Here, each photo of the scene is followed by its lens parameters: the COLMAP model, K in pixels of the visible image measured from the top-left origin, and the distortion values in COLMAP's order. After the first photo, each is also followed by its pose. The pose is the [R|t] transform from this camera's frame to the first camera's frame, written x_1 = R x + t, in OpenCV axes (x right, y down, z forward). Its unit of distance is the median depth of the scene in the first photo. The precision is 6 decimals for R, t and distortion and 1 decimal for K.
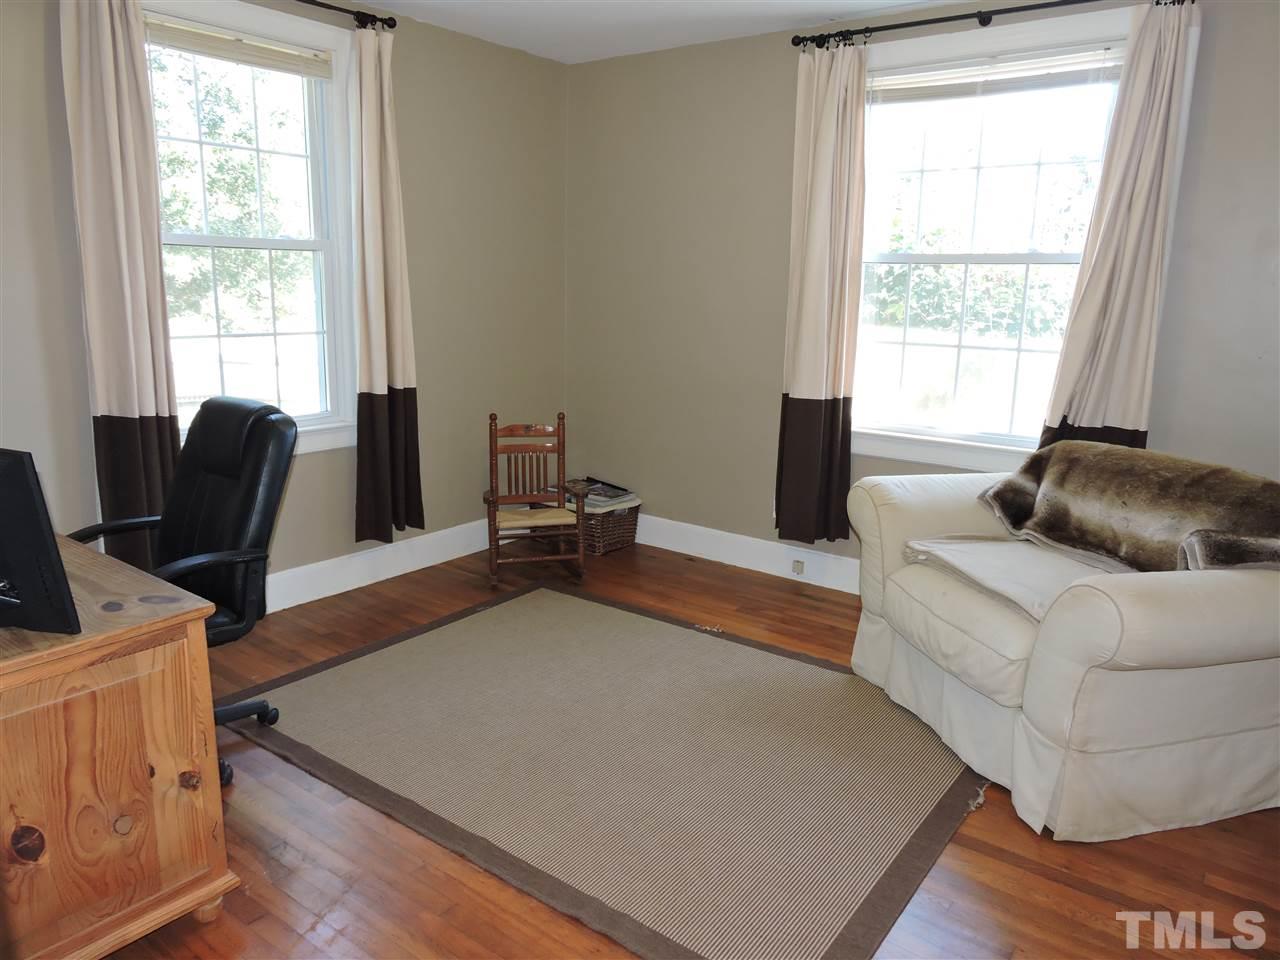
lens RADIAL K [[901.1, 0, 640.0], [0, 901.1, 480.0], [0, 0, 1]] dist [-0.001000, -0.000558]
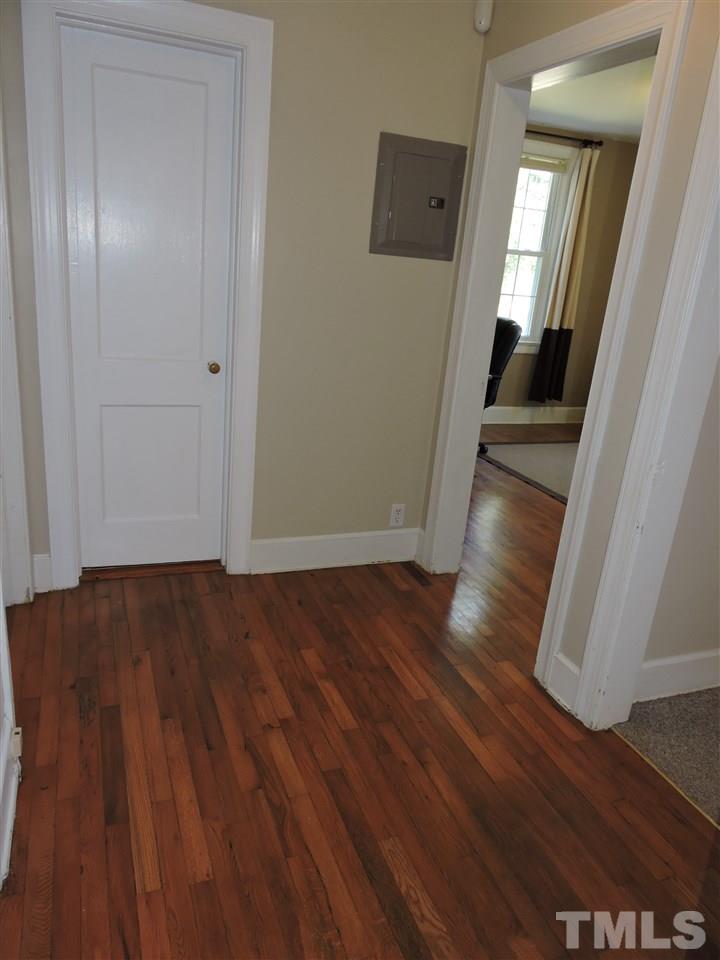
lens RADIAL K [[675.9, 0, 360.0], [0, 675.9, 480.0], [0, 0, 1]] dist [-0.001000, -0.000558]
pose [[0.847053, 0.216674, -0.485338, 0.162849], [-0.181842, 0.976170, 0.118434, 0.143382], [0.499434, -0.012065, 0.866268, -0.580428]]
